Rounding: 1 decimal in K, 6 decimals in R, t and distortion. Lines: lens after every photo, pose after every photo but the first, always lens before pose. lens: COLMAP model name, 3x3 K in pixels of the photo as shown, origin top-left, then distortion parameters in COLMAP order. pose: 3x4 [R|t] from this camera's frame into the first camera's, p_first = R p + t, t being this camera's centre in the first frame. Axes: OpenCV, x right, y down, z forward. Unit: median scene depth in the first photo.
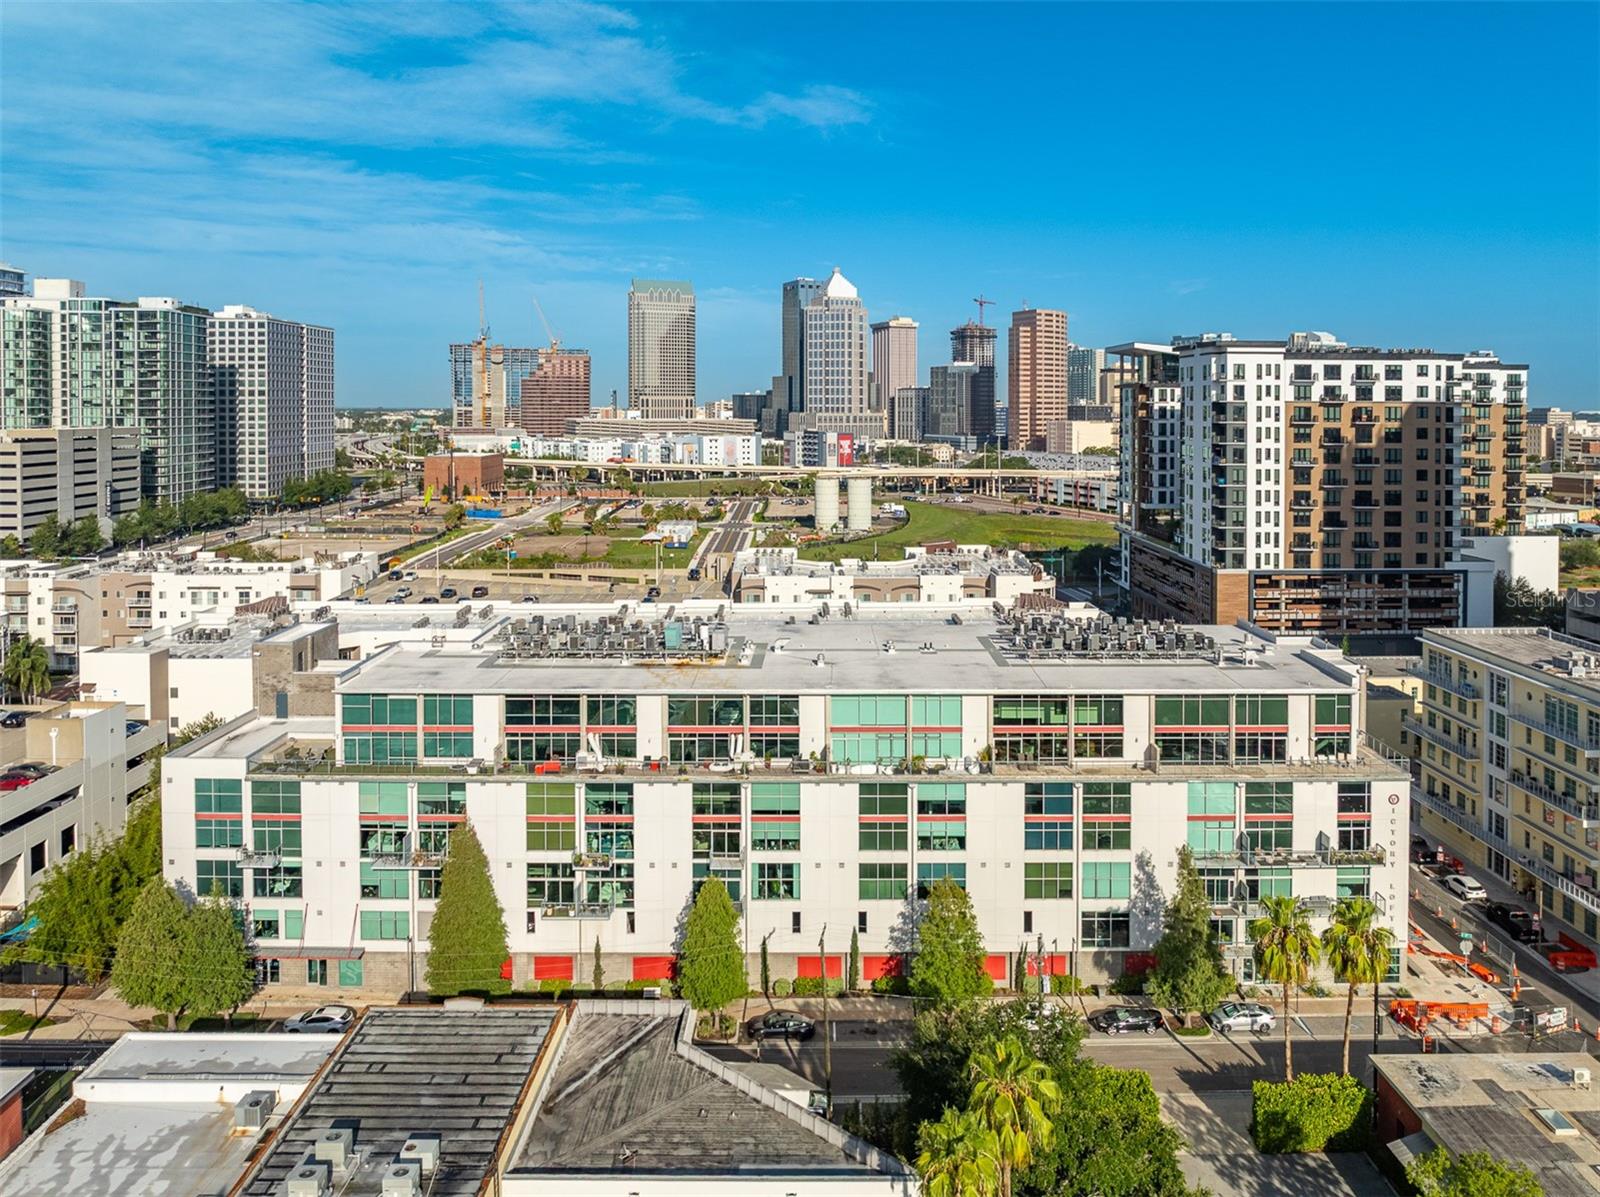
lens RADIAL K [[1143.0, 0, 798.9], [0, 1143.0, 487.3], [0, 0, 1]] dist [-0.026685, 0.007796]
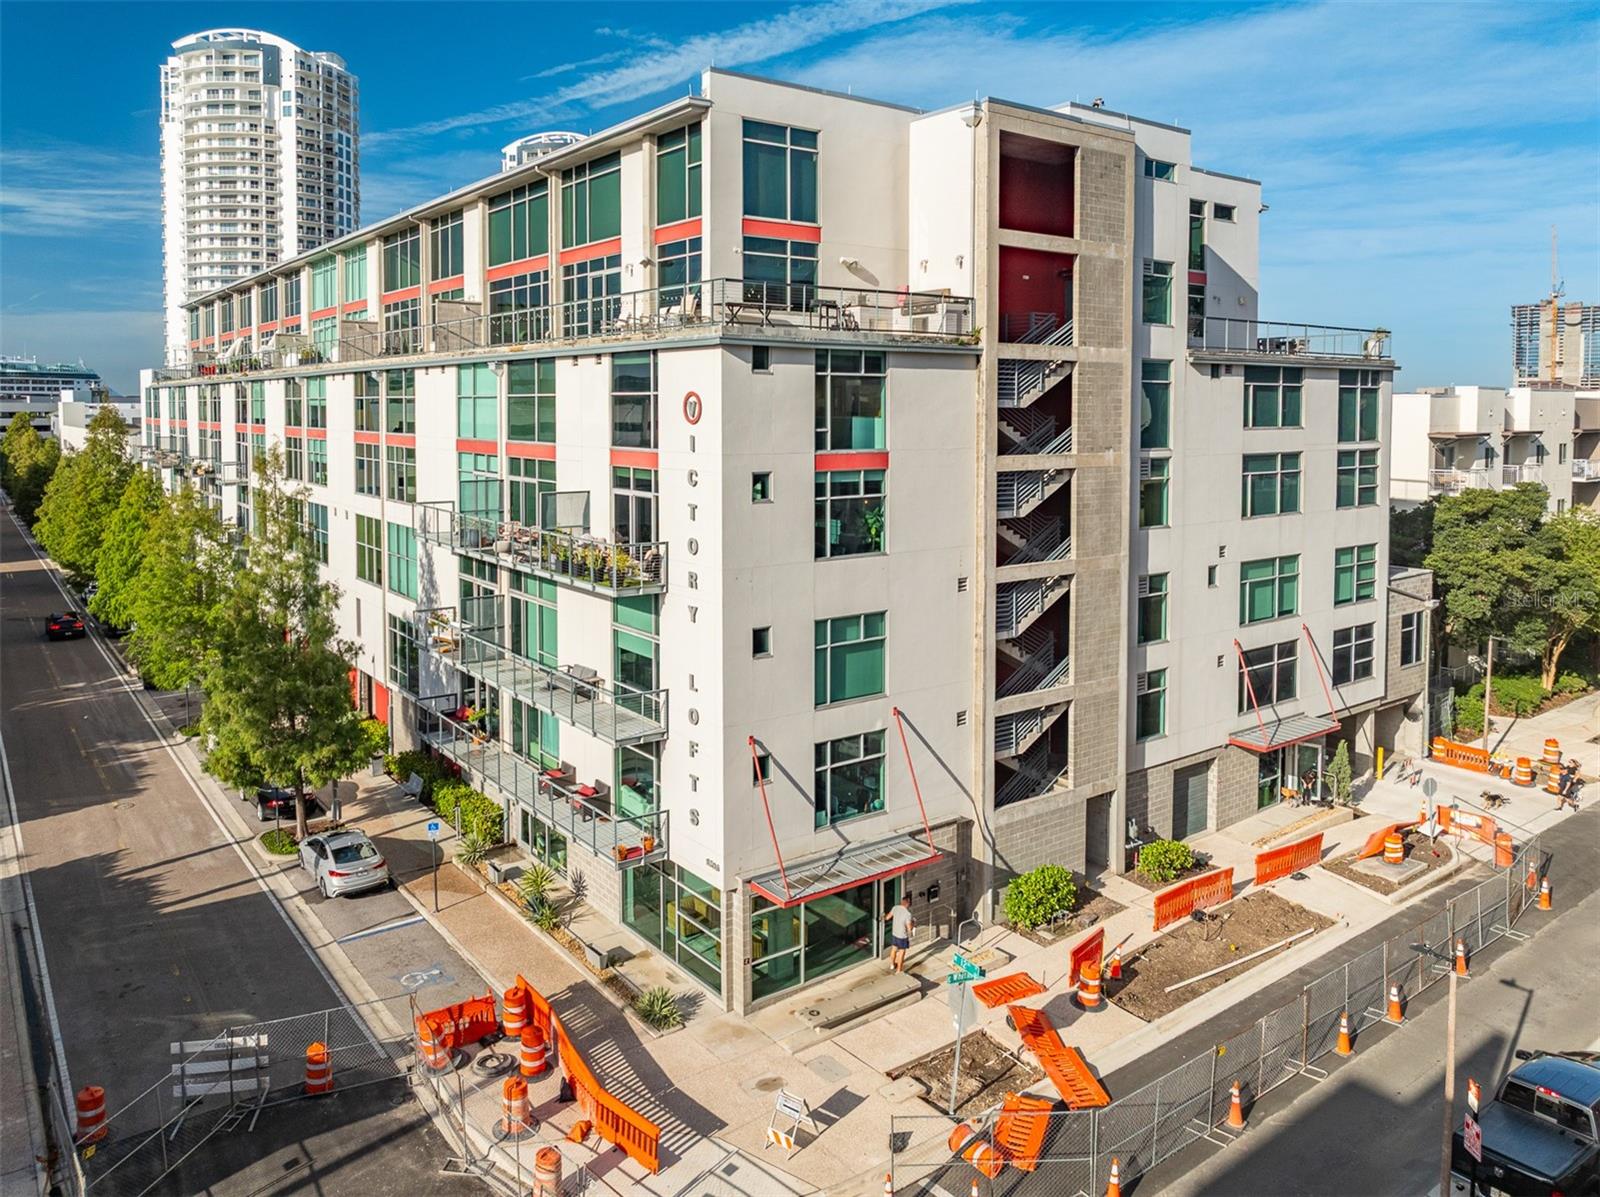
lens RADIAL K [[1118.1, 0, 797.7], [0, 1118.1, 510.7], [0, 0, 1]] dist [-0.022160, -0.001010]
pose [[0.601635, 0.064096, -0.796196, 0.172369], [-0.046104, 0.997900, 0.045496, 0.062783], [0.797440, 0.009336, 0.603326, 0.181296]]
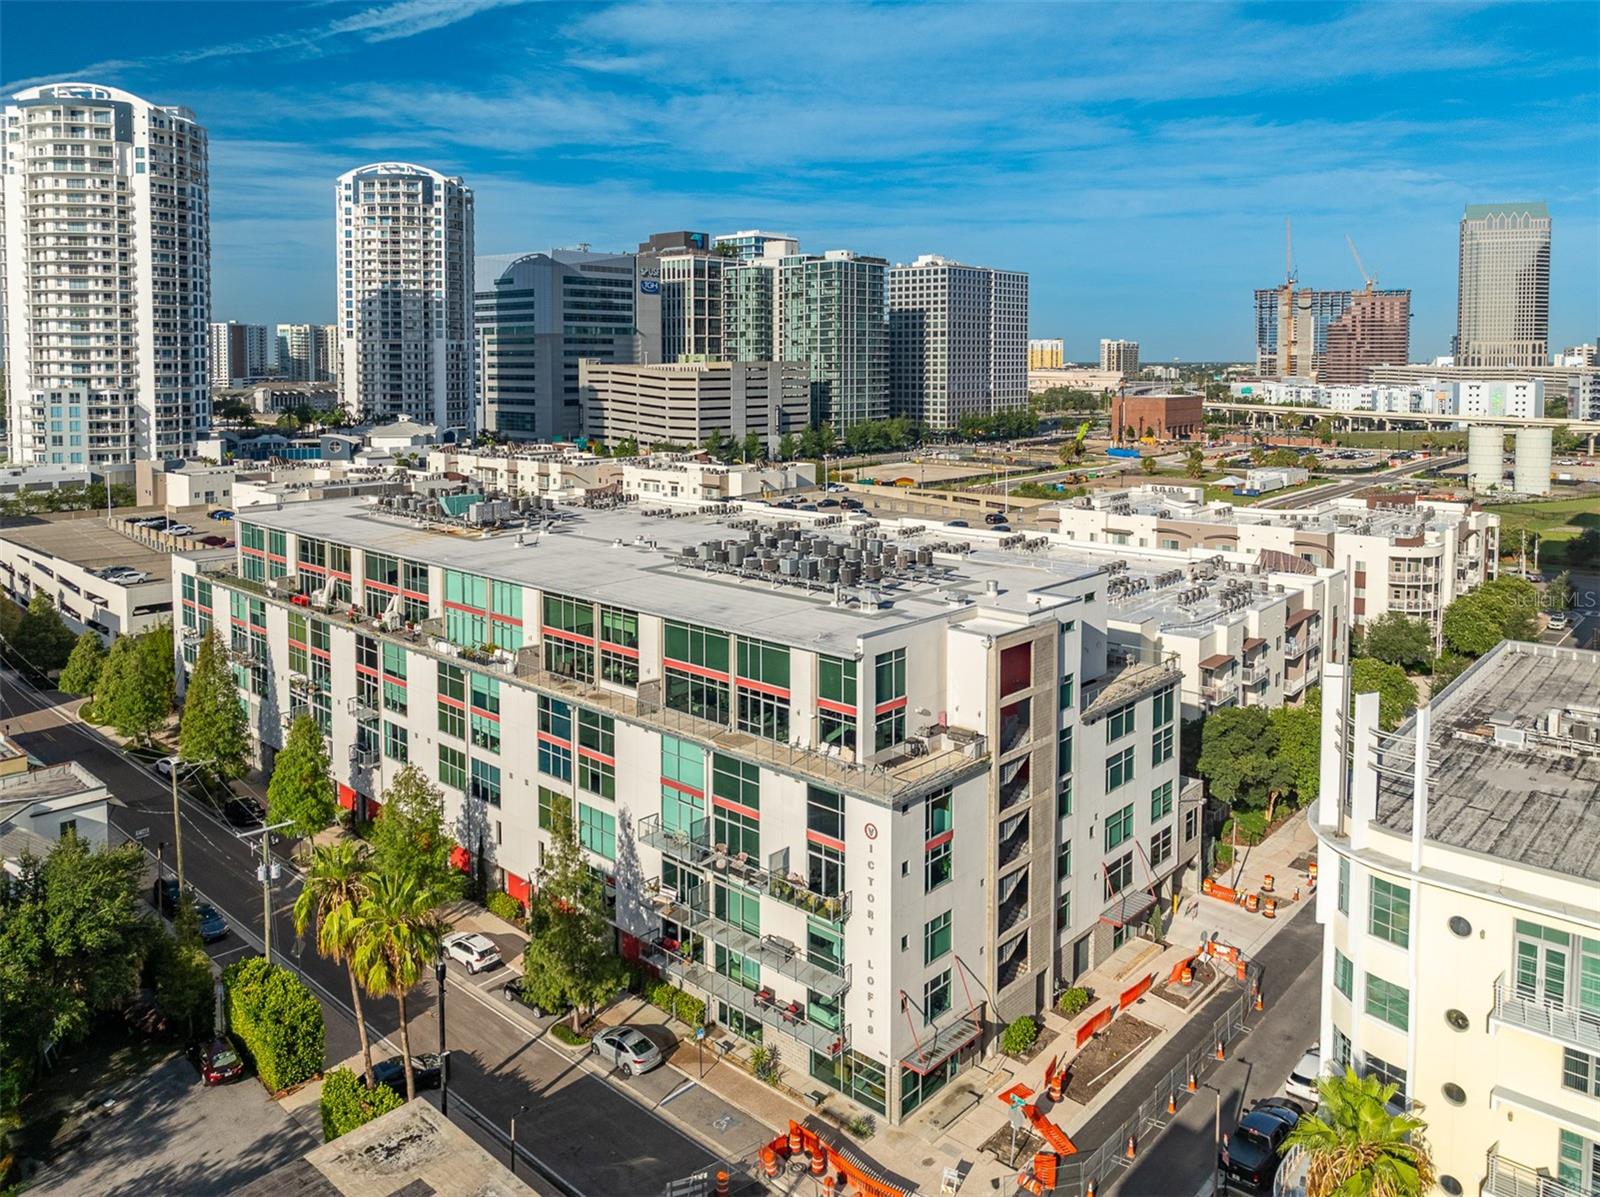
lens RADIAL K [[1133.9, 0, 804.4], [0, 1133.9, 473.0], [0, 0, 1]] dist [-0.025184, 0.006288]
pose [[0.742809, 0.061555, -0.666667, 0.197866], [-0.042549, 0.998092, 0.044748, 0.010000], [0.668149, -0.004873, 0.744011, 0.108403]]
